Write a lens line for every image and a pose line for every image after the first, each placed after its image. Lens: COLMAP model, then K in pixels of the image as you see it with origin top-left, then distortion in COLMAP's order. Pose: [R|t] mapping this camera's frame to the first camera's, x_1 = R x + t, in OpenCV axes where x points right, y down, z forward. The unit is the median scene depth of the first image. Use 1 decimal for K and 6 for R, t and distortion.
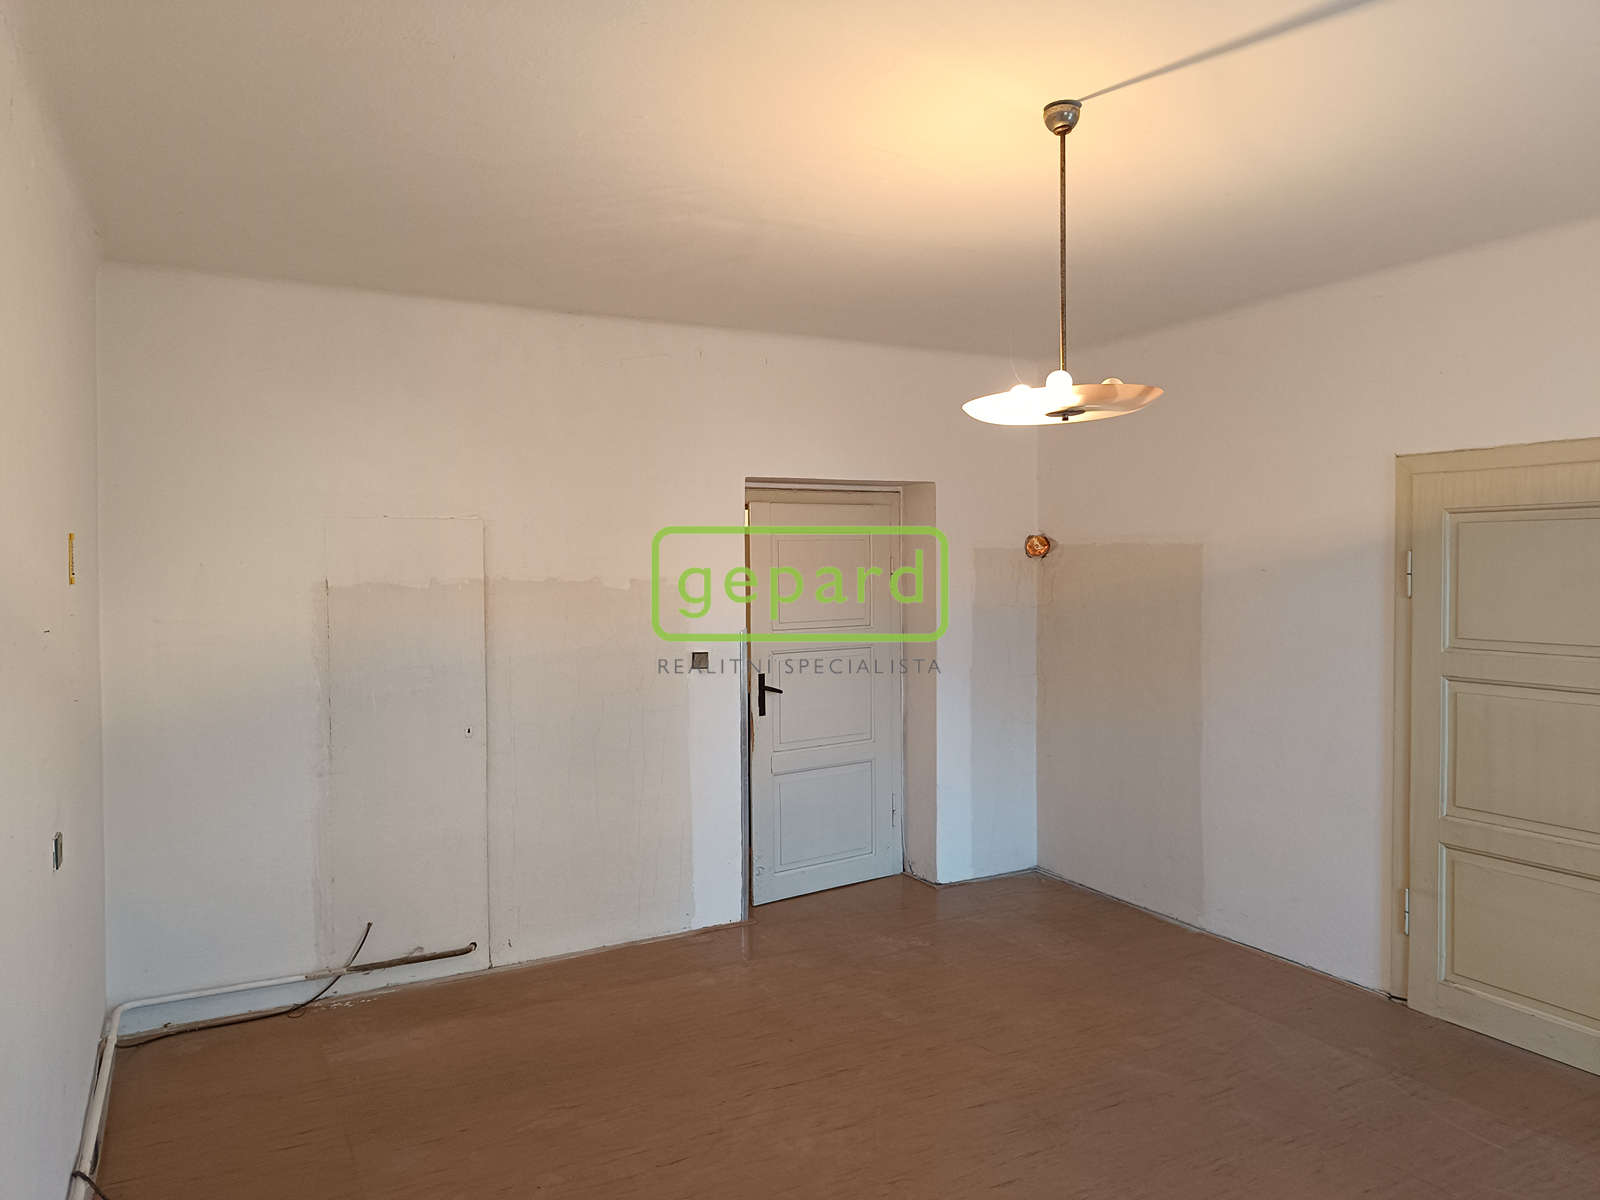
lens RADIAL K [[1105.0, 0, 784.8], [0, 1105.0, 602.2], [0, 0, 1]] dist [0.022115, -0.023142]
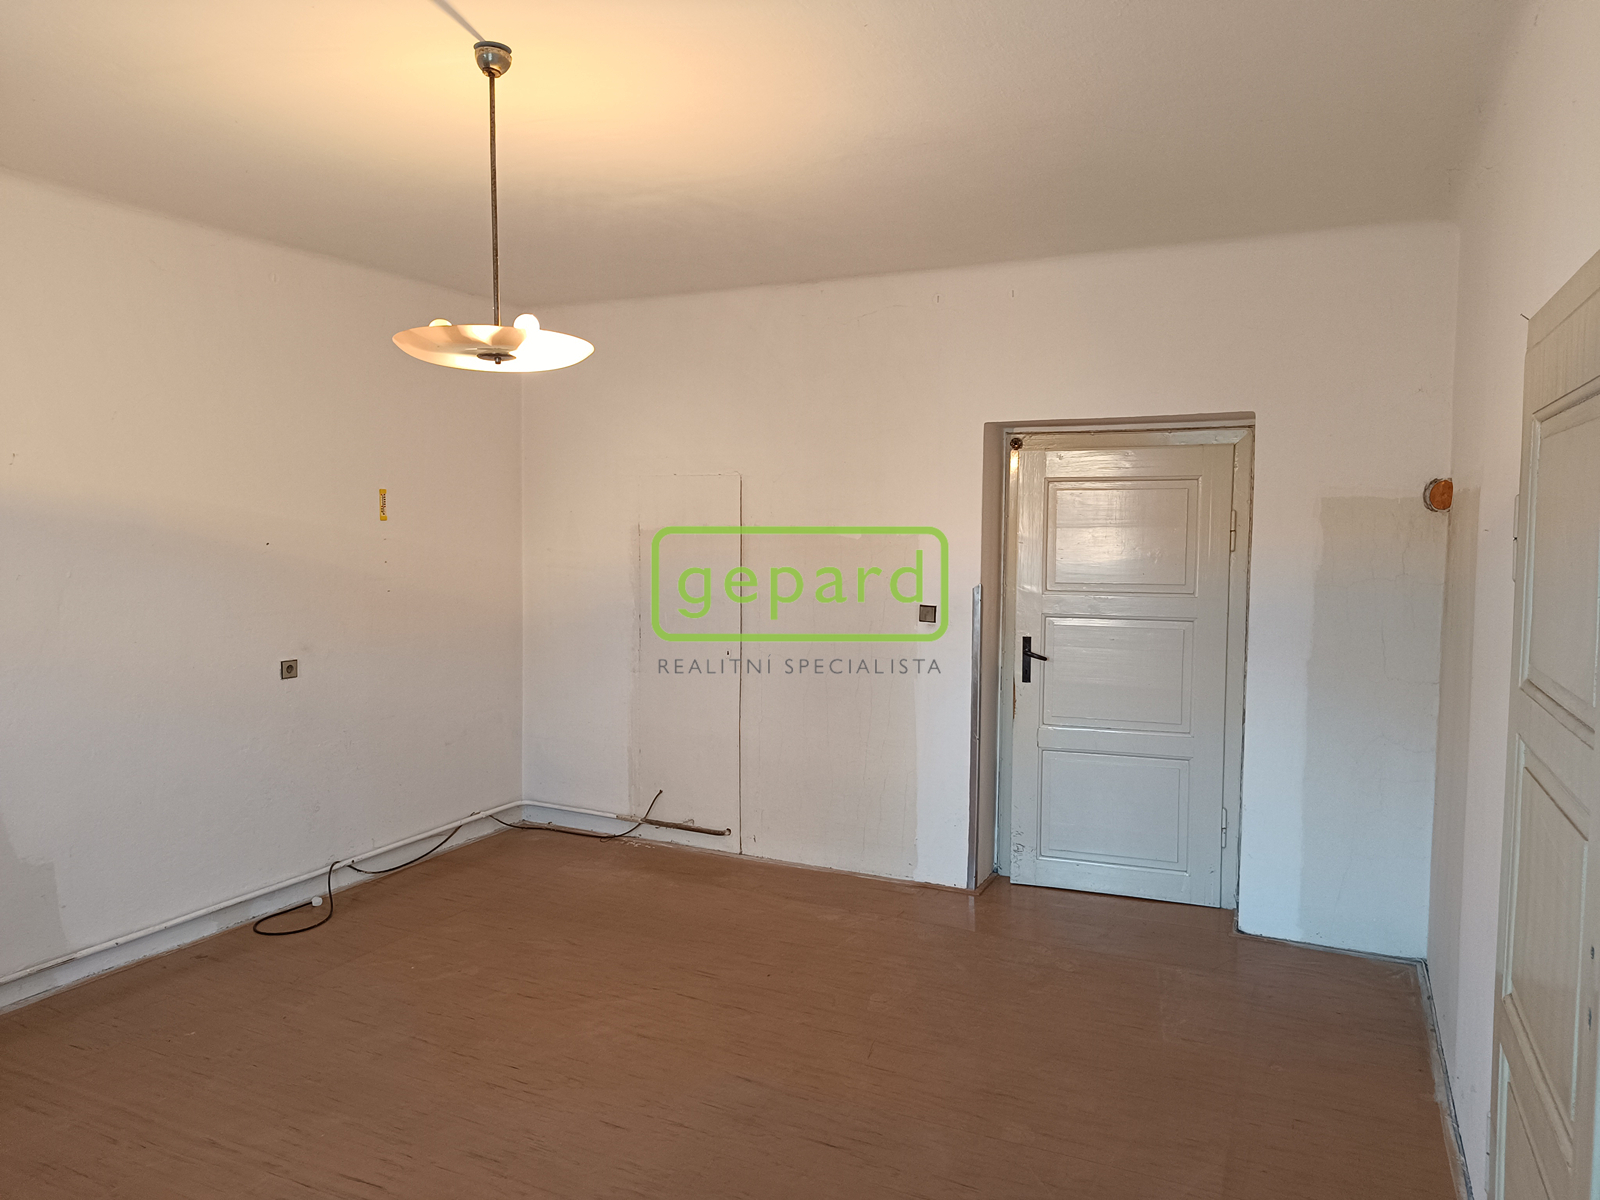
lens RADIAL K [[1105.0, 0, 809.1], [0, 1105.0, 613.2], [0, 0, 1]] dist [0.022115, -0.023142]
pose [[0.578386, 0.077941, -0.812032, 0.737089], [-0.042378, 0.996952, 0.065506, -0.008757], [0.814662, -0.003476, 0.579926, 0.381968]]
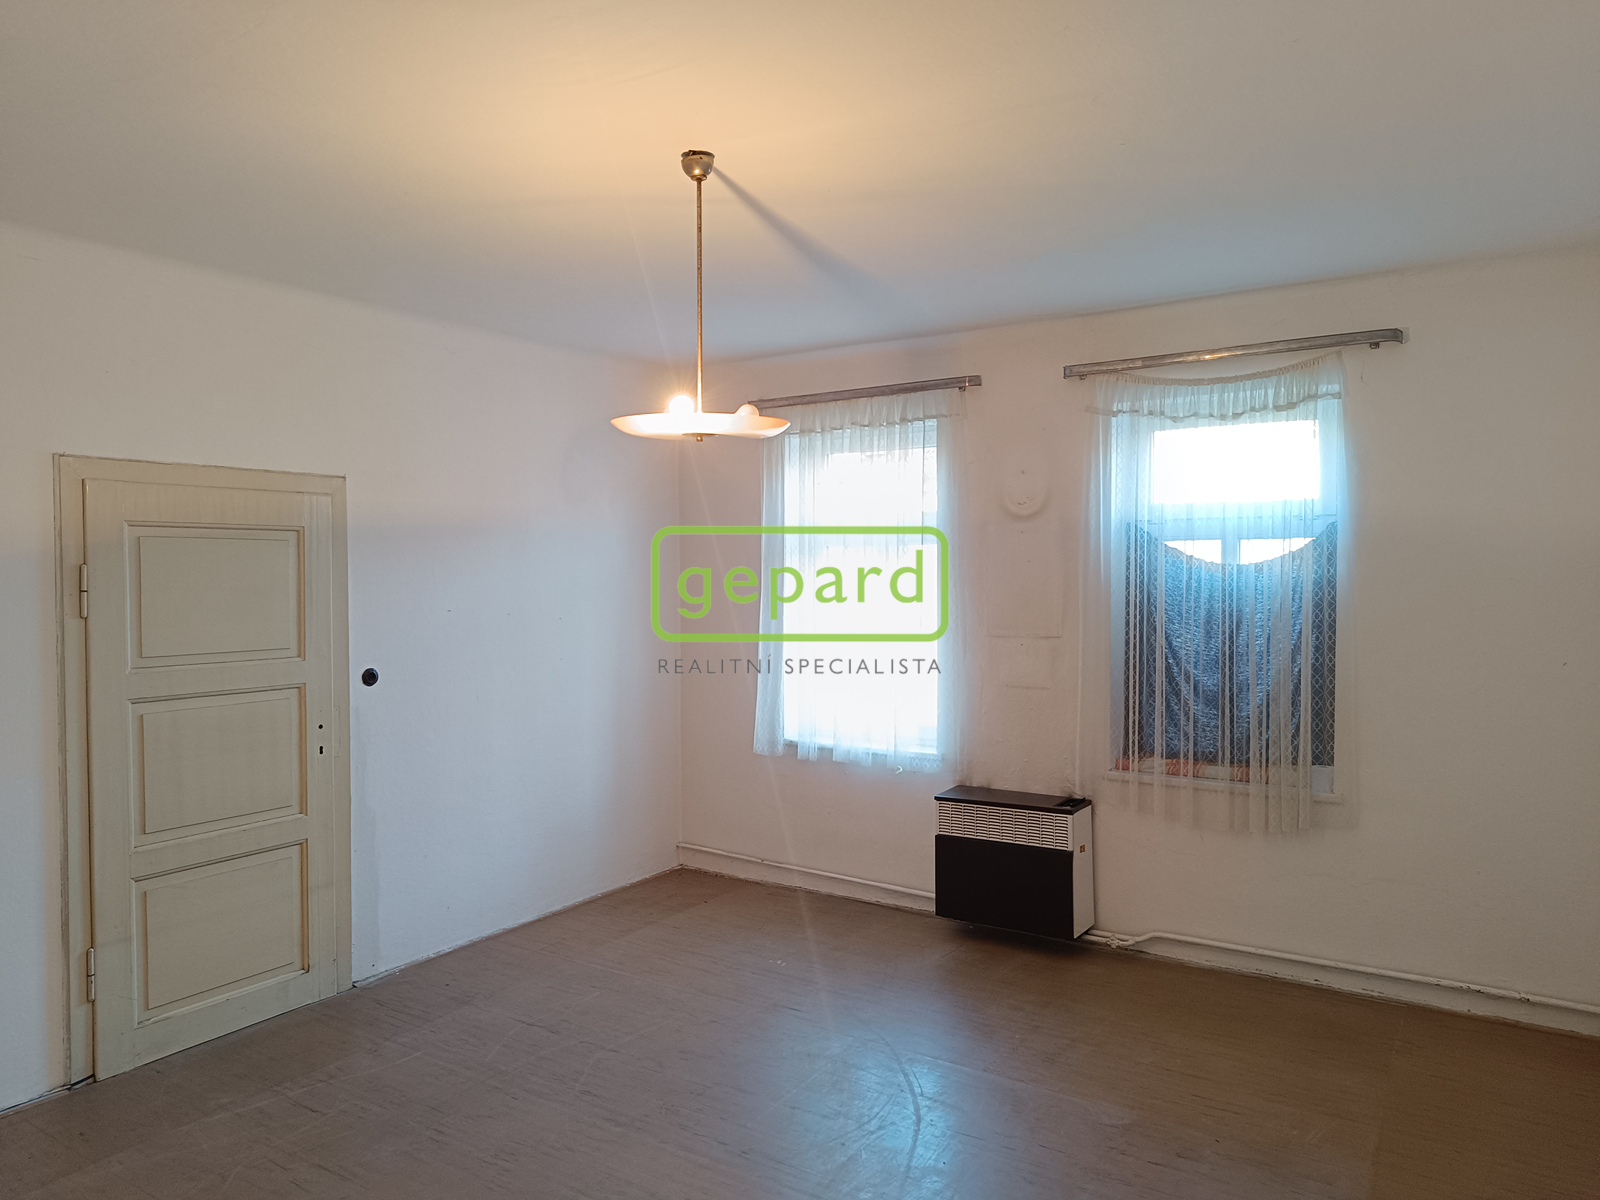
lens RADIAL K [[1105.0, 0, 803.4], [0, 1105.0, 603.8], [0, 0, 1]] dist [0.022115, -0.023142]
pose [[-0.493192, -0.011896, 0.869839, -0.450683], [0.041091, 0.998472, 0.036953, -0.022729], [-0.868950, 0.053968, -0.491949, 0.872283]]
